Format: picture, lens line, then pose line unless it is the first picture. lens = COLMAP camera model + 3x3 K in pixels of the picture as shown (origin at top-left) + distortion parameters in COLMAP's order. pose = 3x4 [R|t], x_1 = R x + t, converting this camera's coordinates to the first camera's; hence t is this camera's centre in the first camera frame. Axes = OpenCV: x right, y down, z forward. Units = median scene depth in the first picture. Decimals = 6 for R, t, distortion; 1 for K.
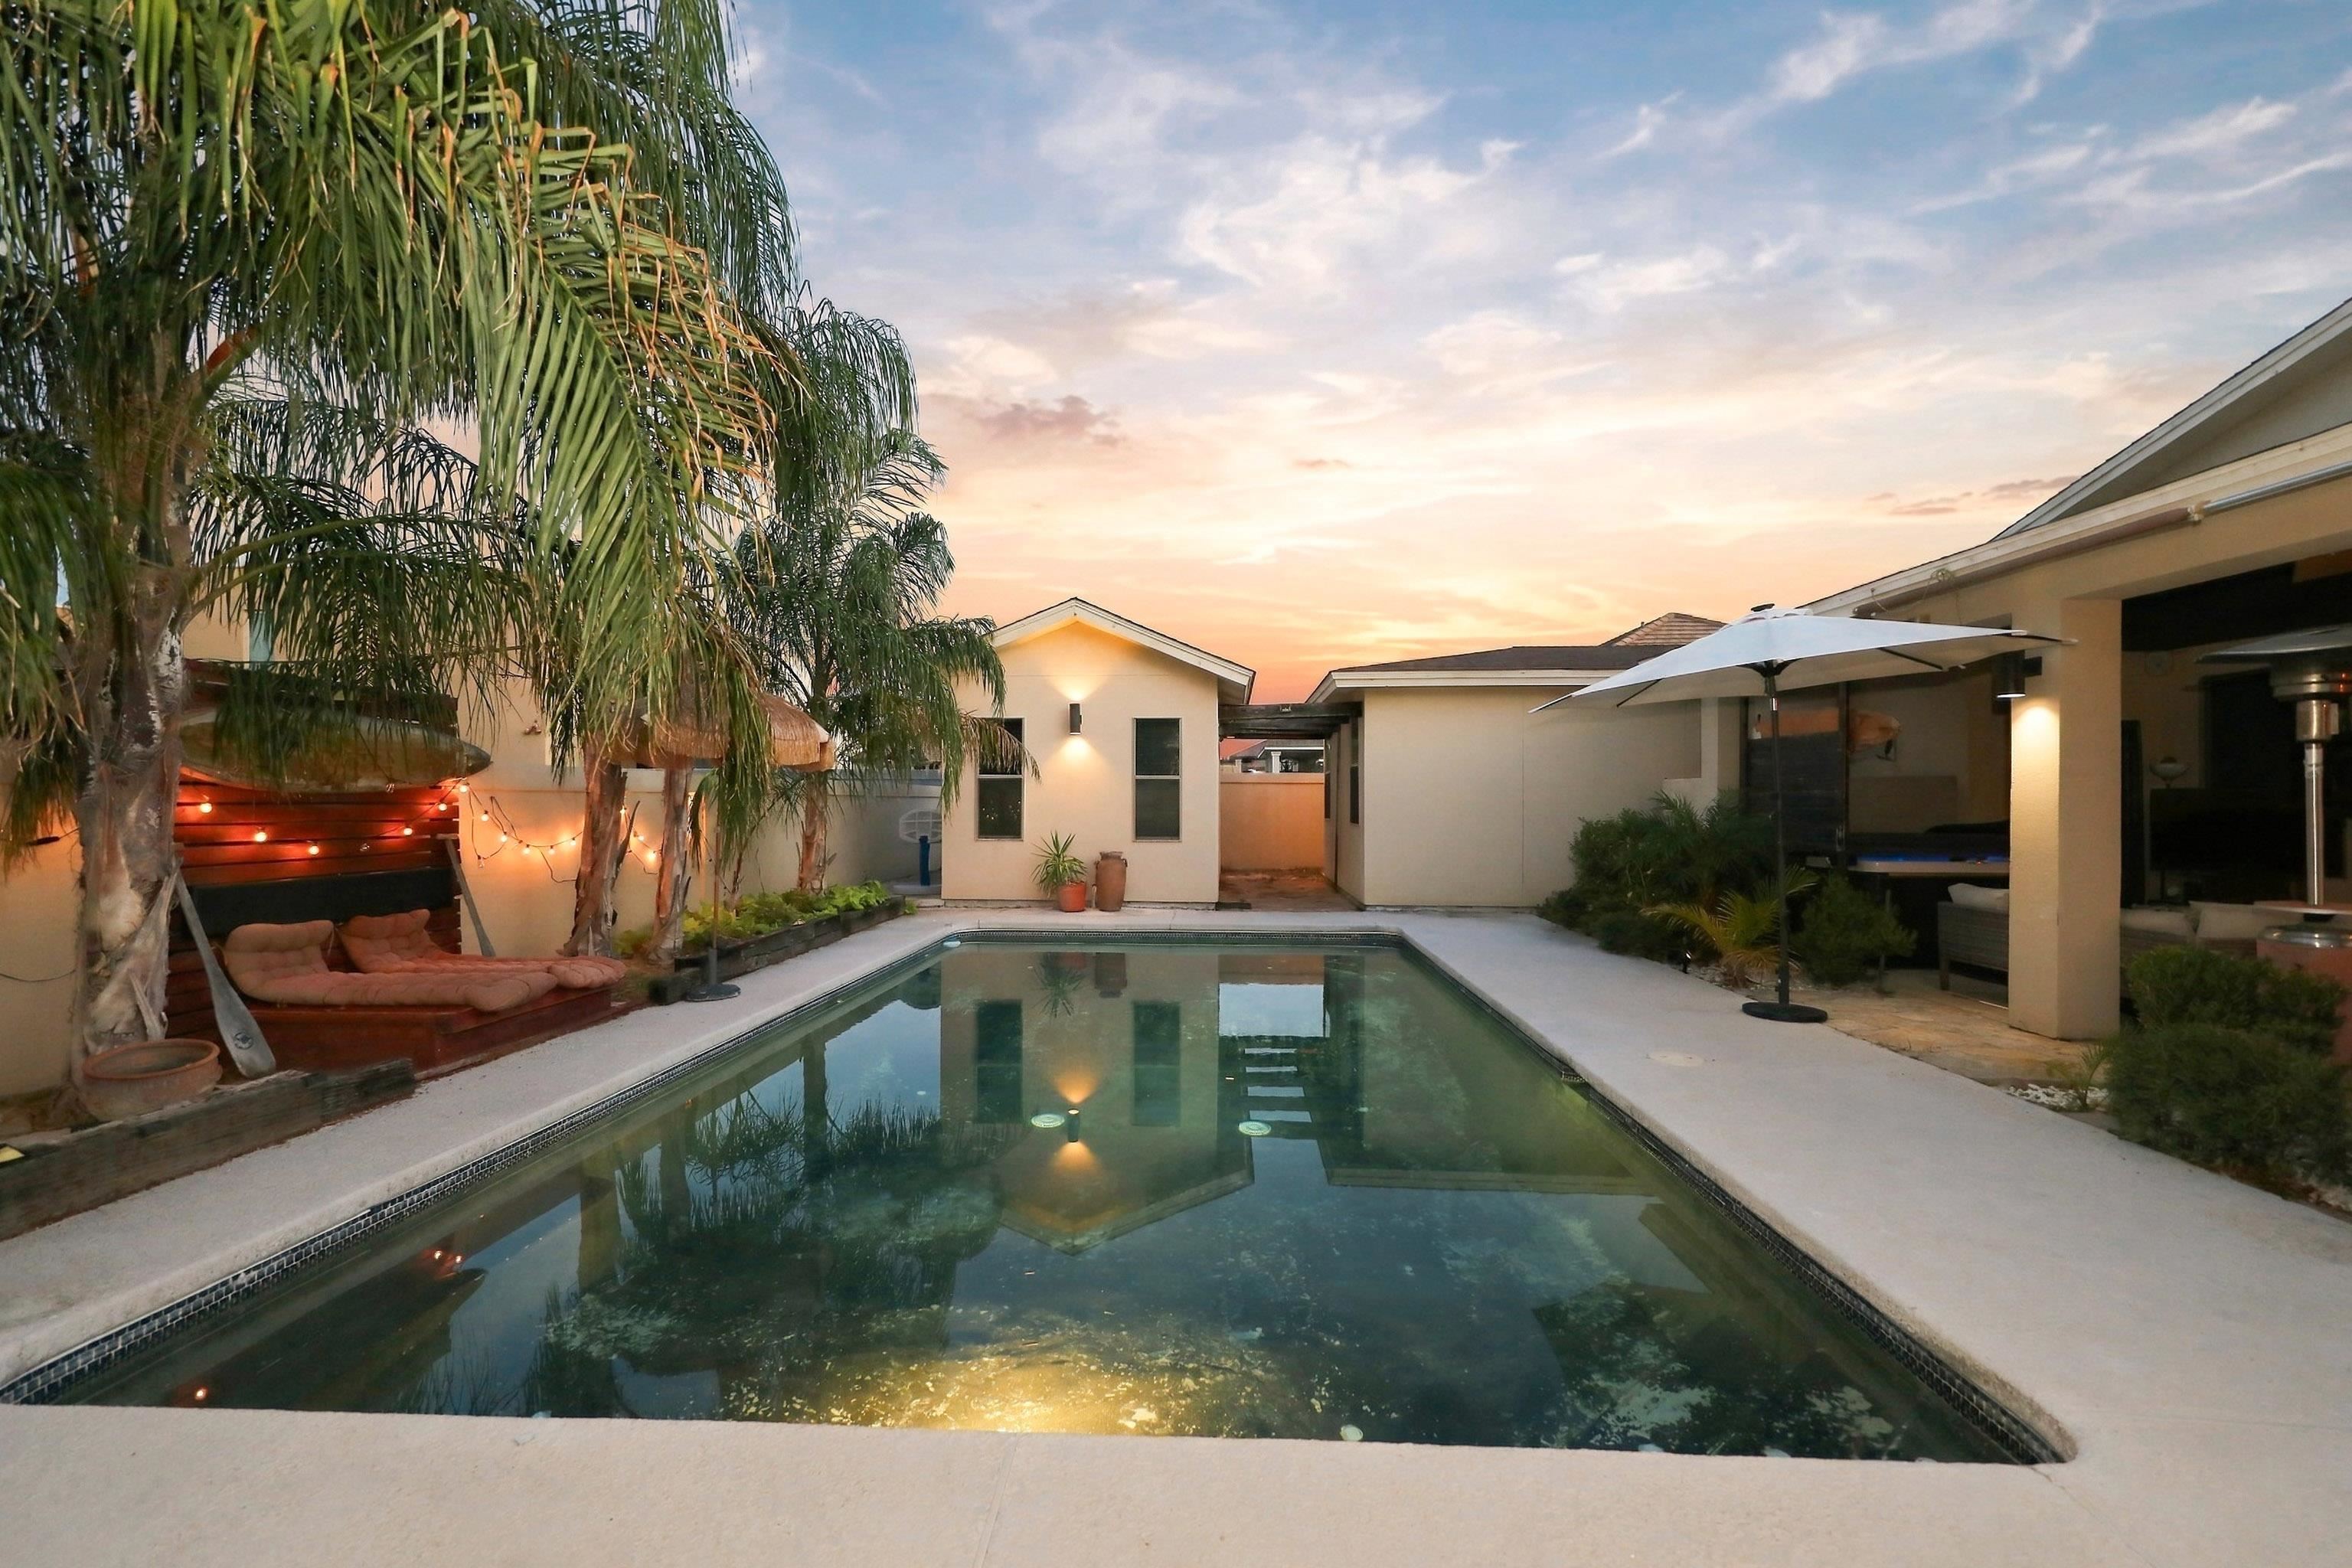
lens RADIAL K [[1008.4, 0, 1175.8], [0, 1008.4, 797.9], [0, 0, 1]] dist [0.008864, -0.008735]
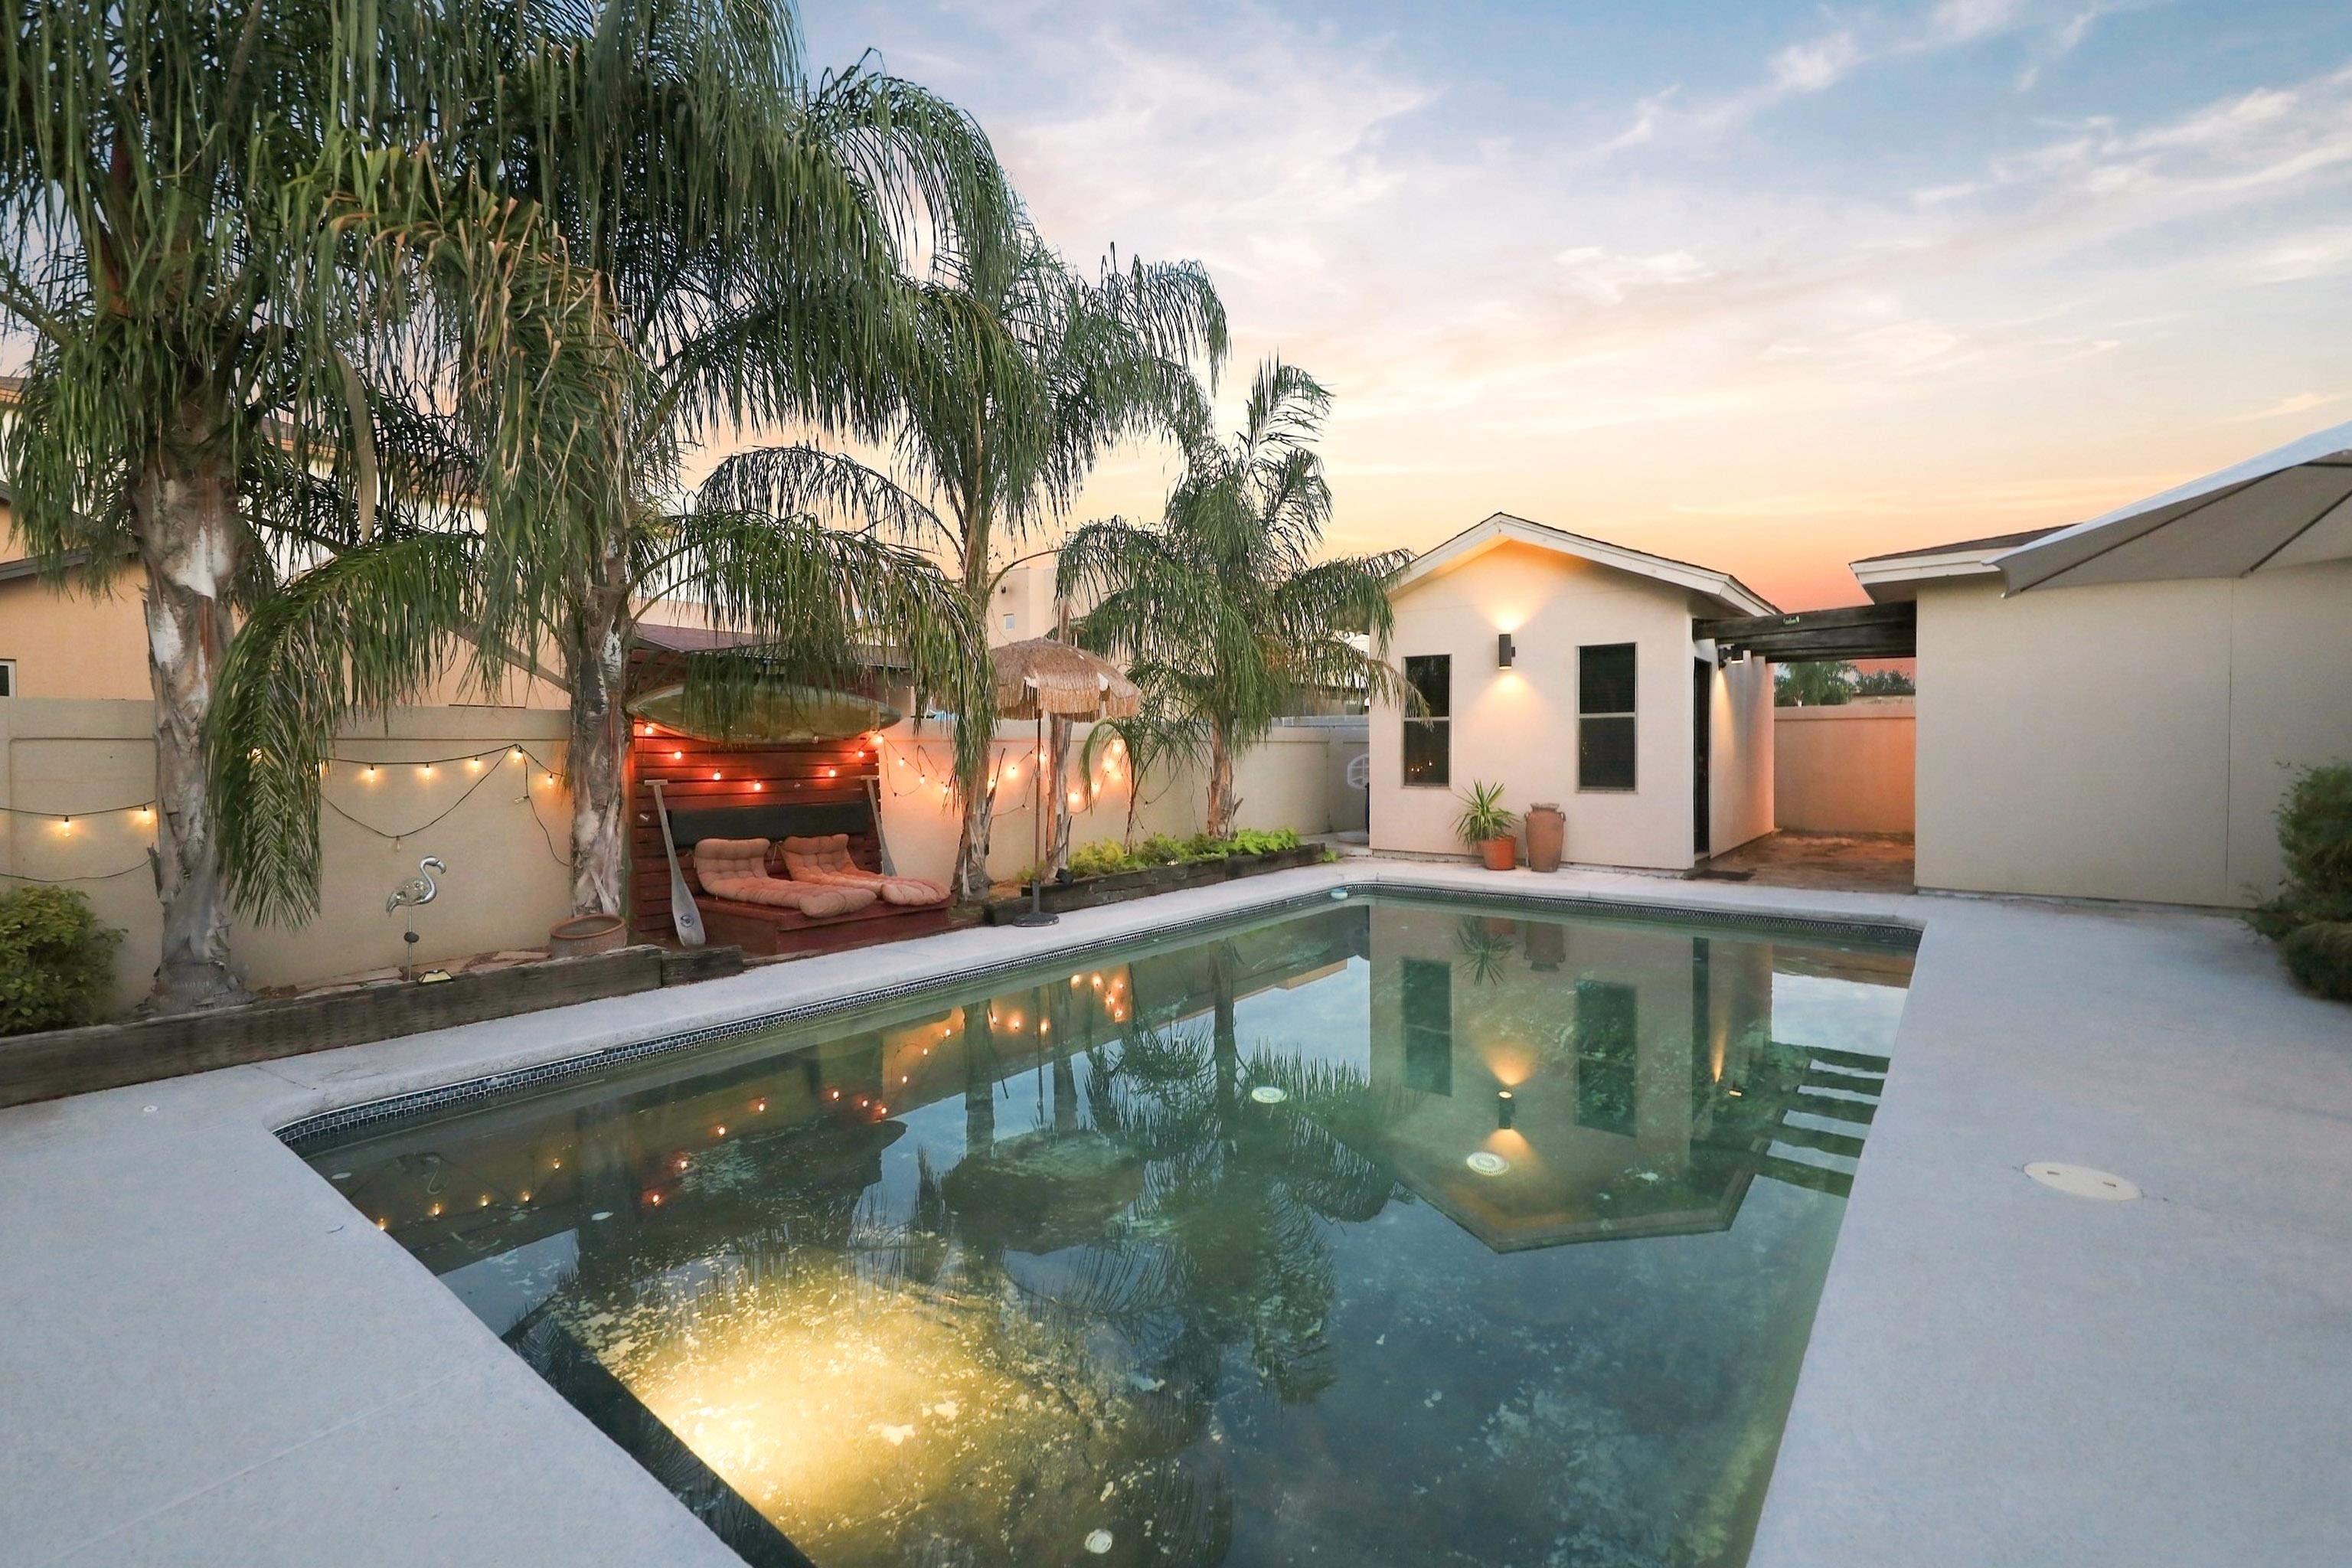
lens RADIAL K [[1008.4, 0, 1175.8], [0, 1008.4, 797.9], [0, 0, 1]] dist [0.008864, -0.008735]
pose [[0.810422, 0.020805, -0.585478, 0.219018], [0.009231, 0.998792, 0.048270, 0.004007], [0.585774, -0.044523, 0.809250, 0.132367]]
